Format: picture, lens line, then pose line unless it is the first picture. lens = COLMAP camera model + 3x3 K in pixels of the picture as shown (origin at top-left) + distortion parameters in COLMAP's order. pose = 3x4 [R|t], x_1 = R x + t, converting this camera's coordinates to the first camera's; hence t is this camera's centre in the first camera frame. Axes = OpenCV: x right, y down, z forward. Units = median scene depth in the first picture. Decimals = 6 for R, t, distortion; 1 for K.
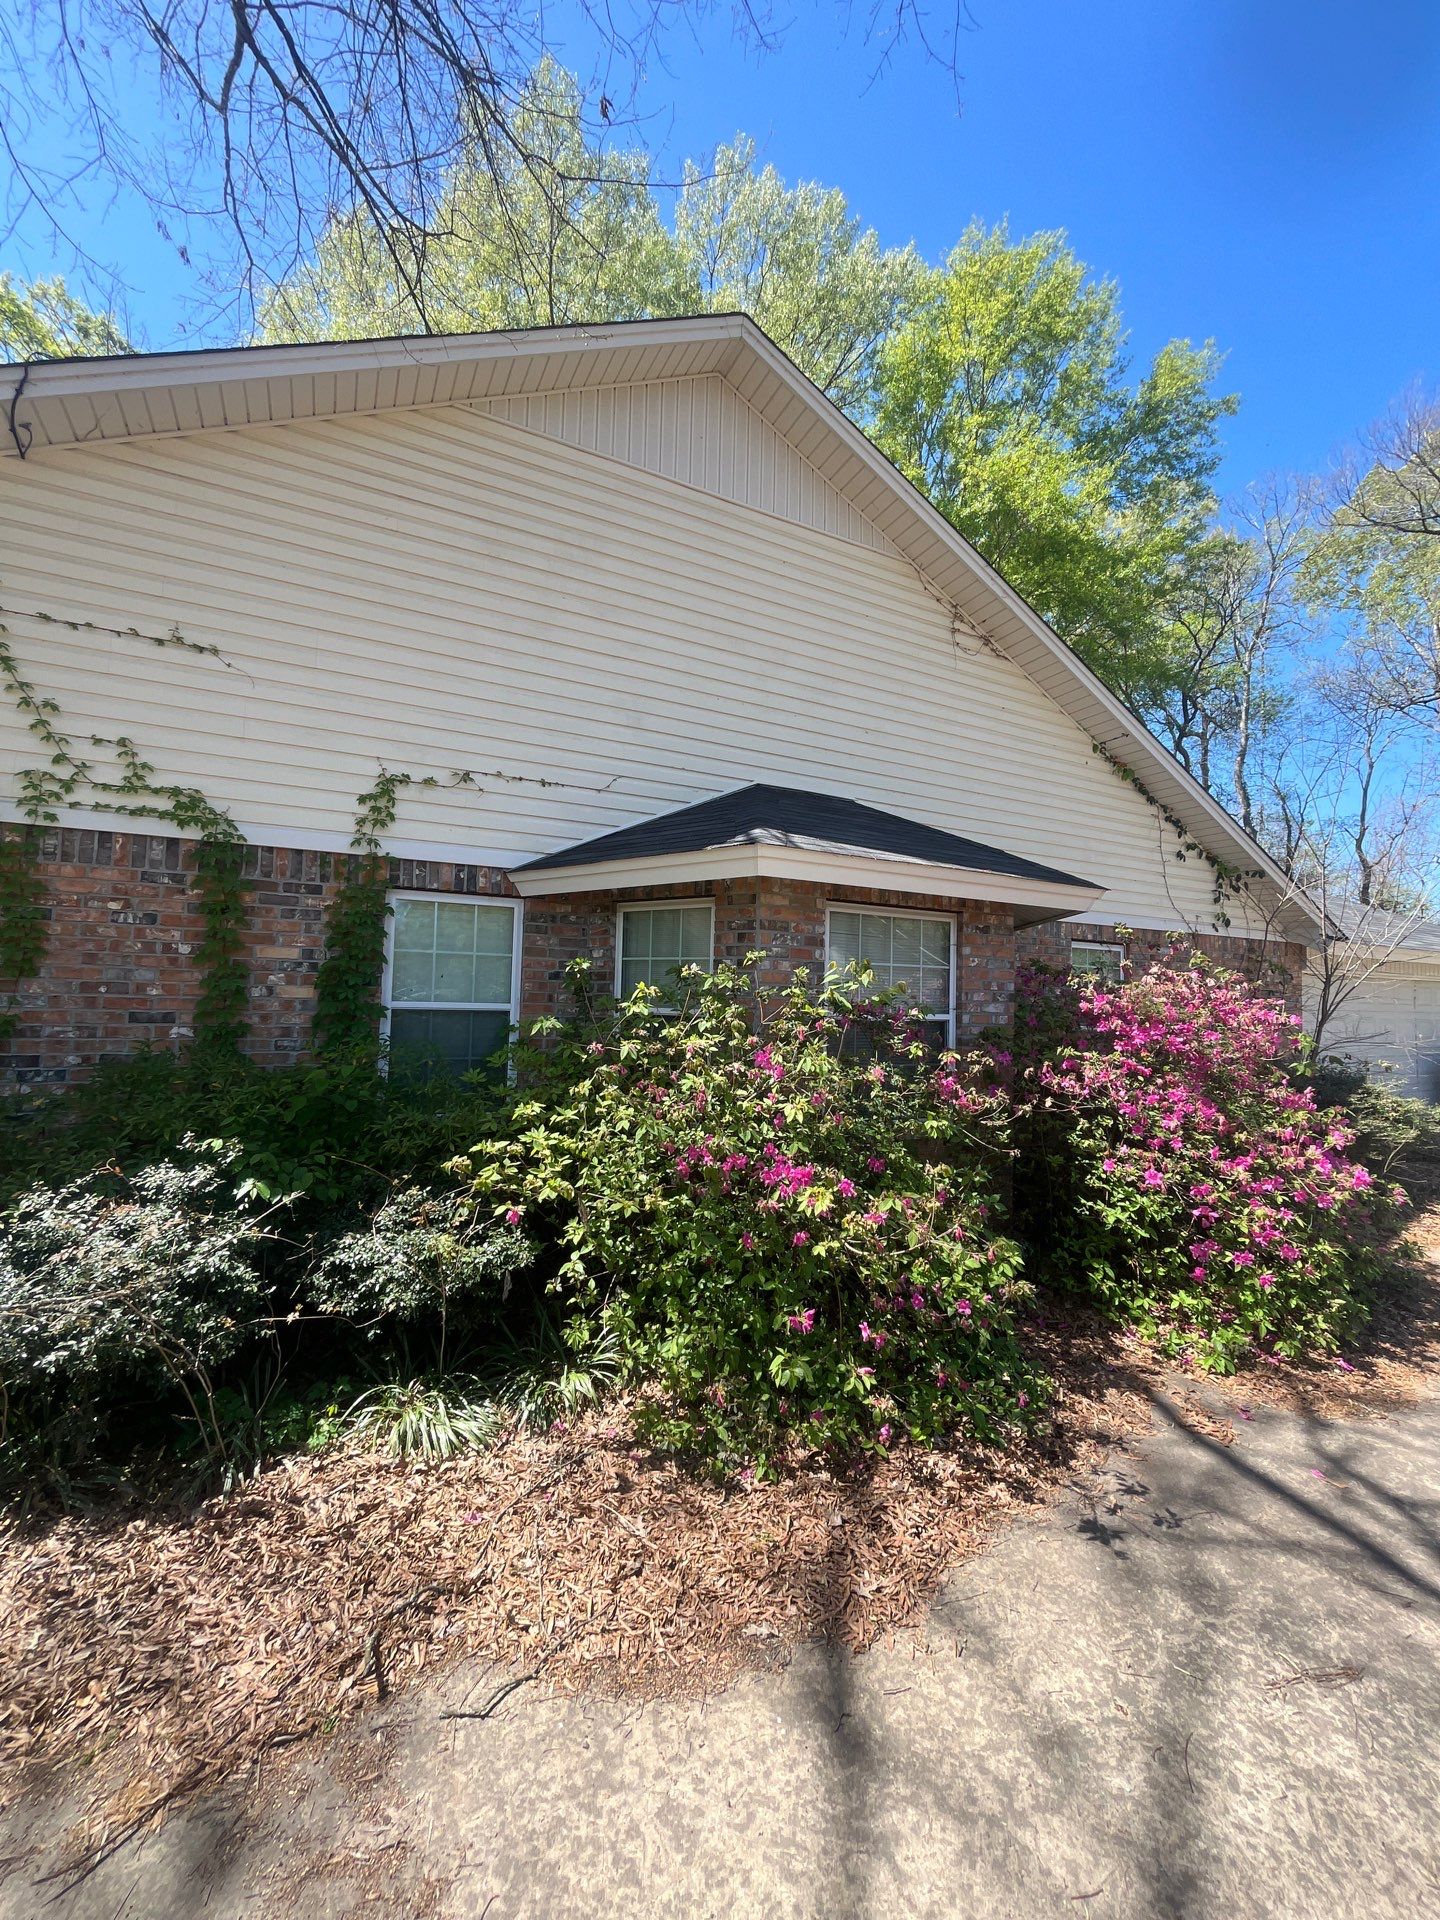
lens RADIAL K [[772.8, 0, 722.3], [0, 772.8, 953.8], [0, 0, 1]] dist [-0.005883, 0.000992]
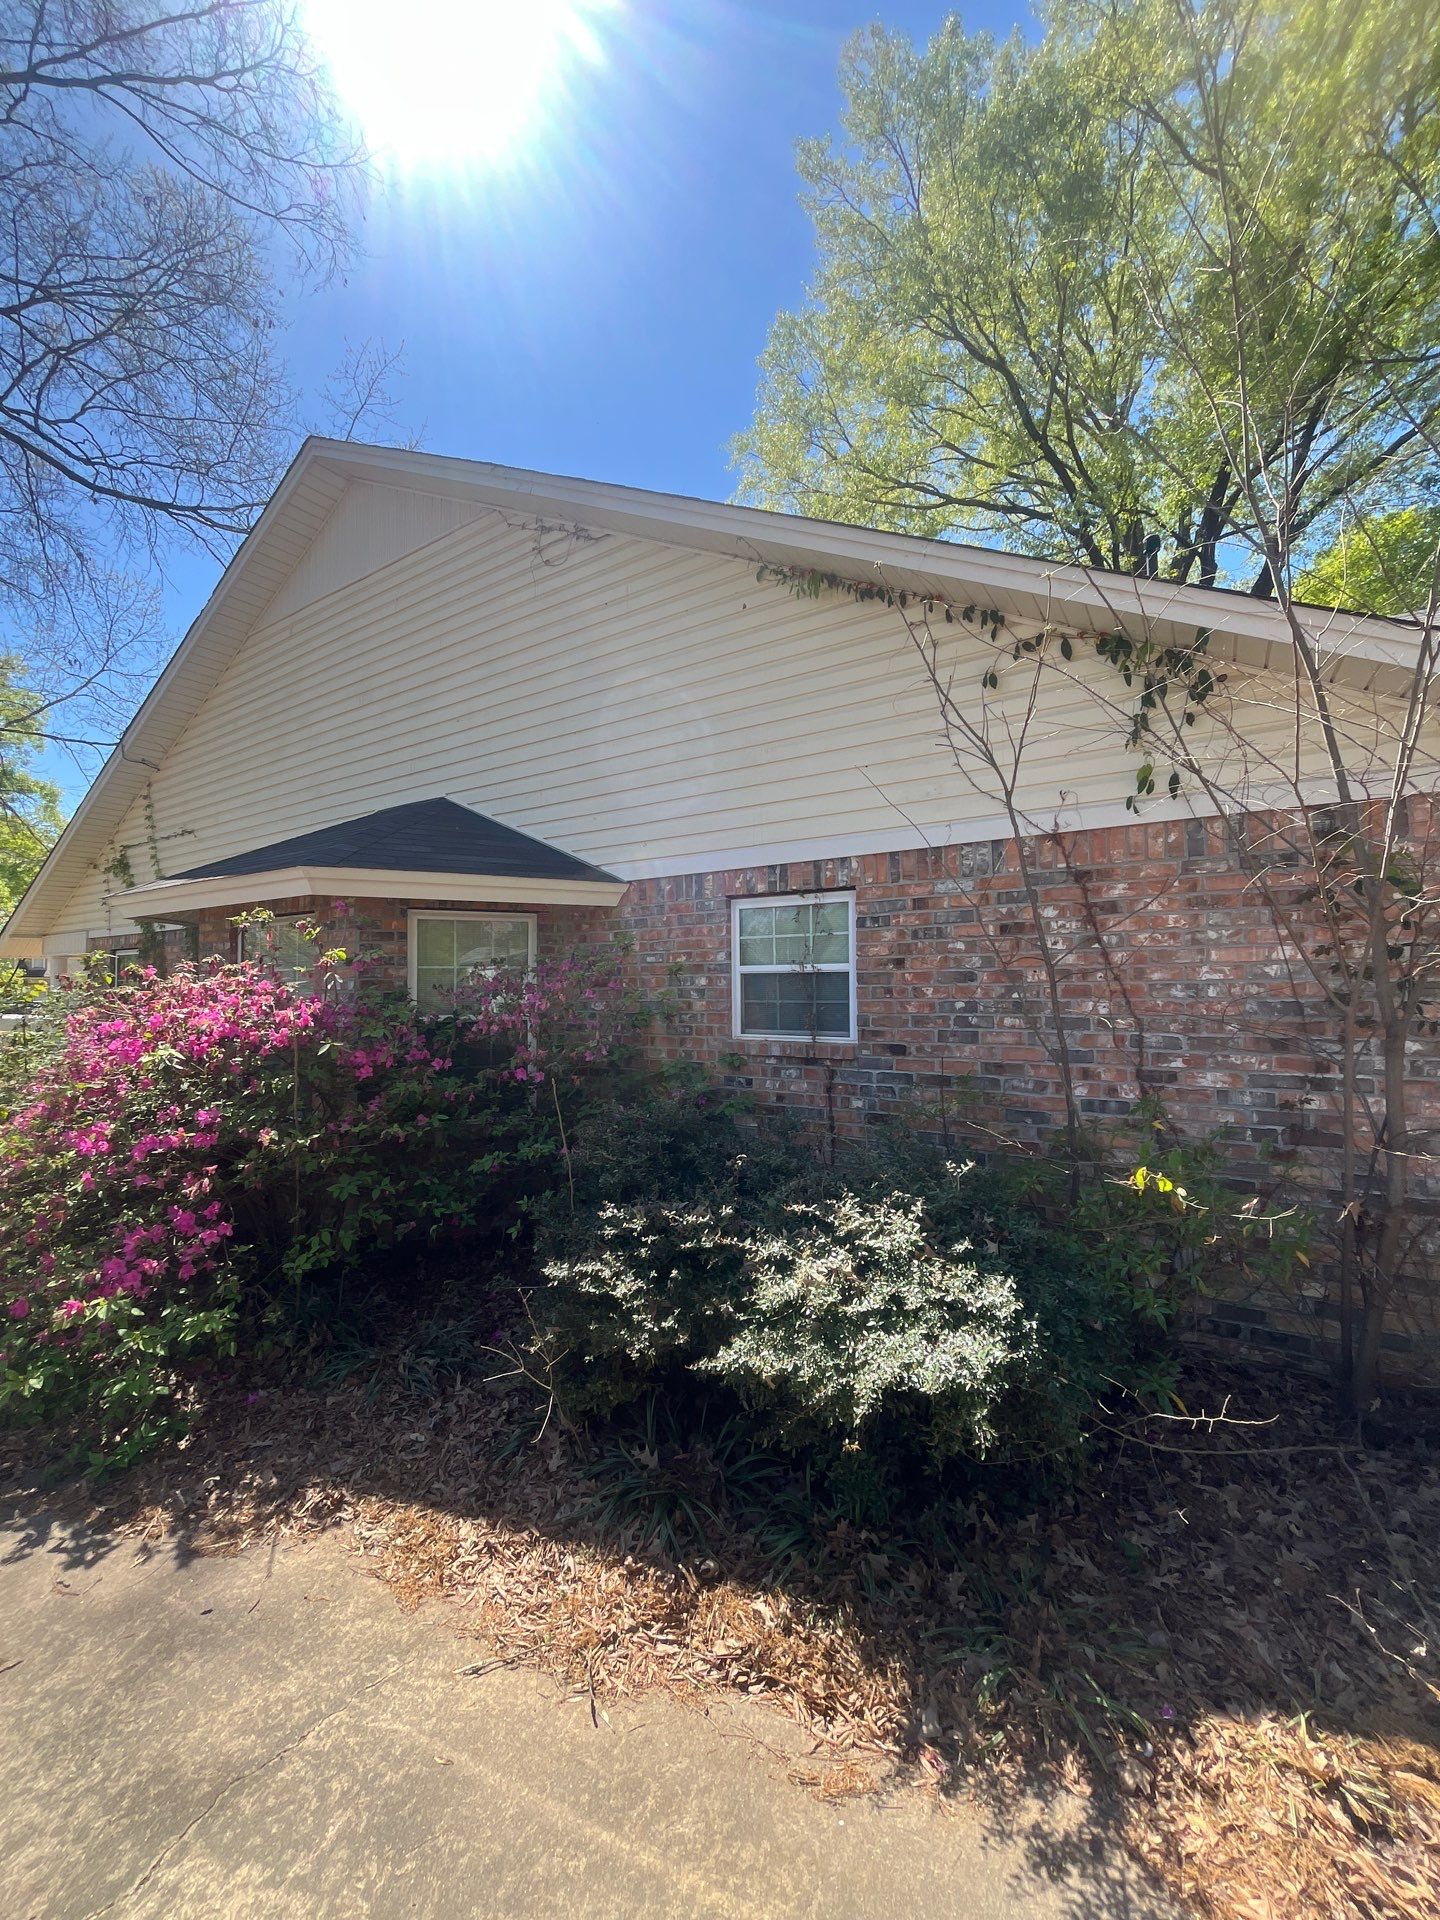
lens RADIAL K [[772.8, 0, 720.3], [0, 772.8, 953.8], [0, 0, 1]] dist [-0.005883, 0.000992]
pose [[0.501853, -0.065934, -0.862436, 1.558876], [0.070610, 0.996885, -0.035124, 0.078048], [0.862066, -0.043269, 0.504946, 1.056340]]
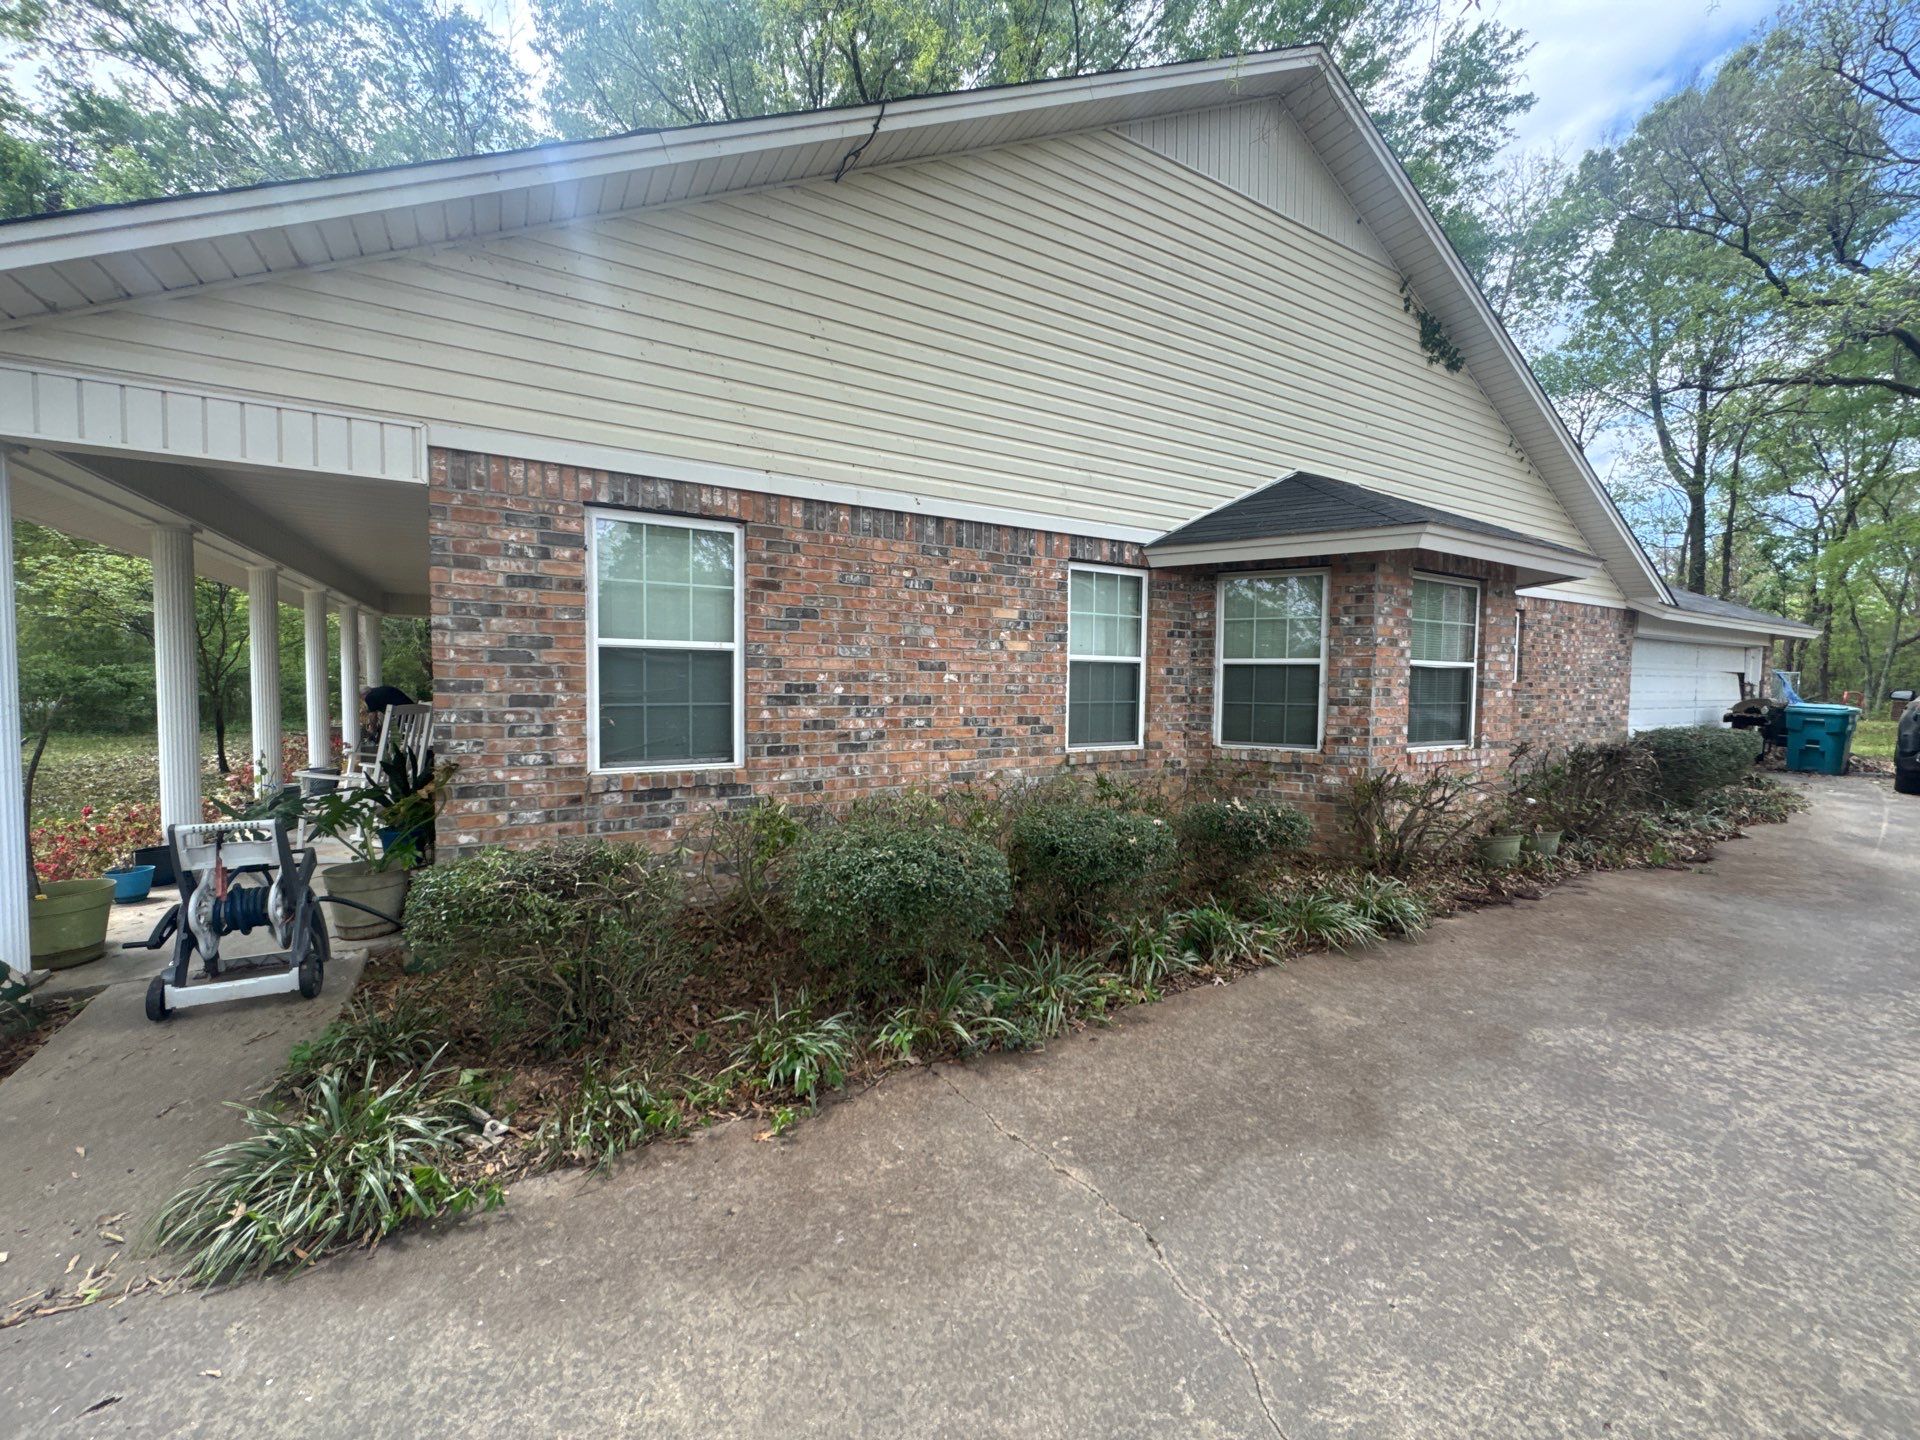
lens RADIAL K [[772.8, 0, 966.7], [0, 772.8, 719.2], [0, 0, 1]] dist [-0.005883, 0.000992]
pose [[0.997307, -0.016431, 0.071470, -0.679955], [0.008697, 0.994198, 0.107209, 0.030956], [-0.072817, -0.106299, 0.991664, -0.208524]]
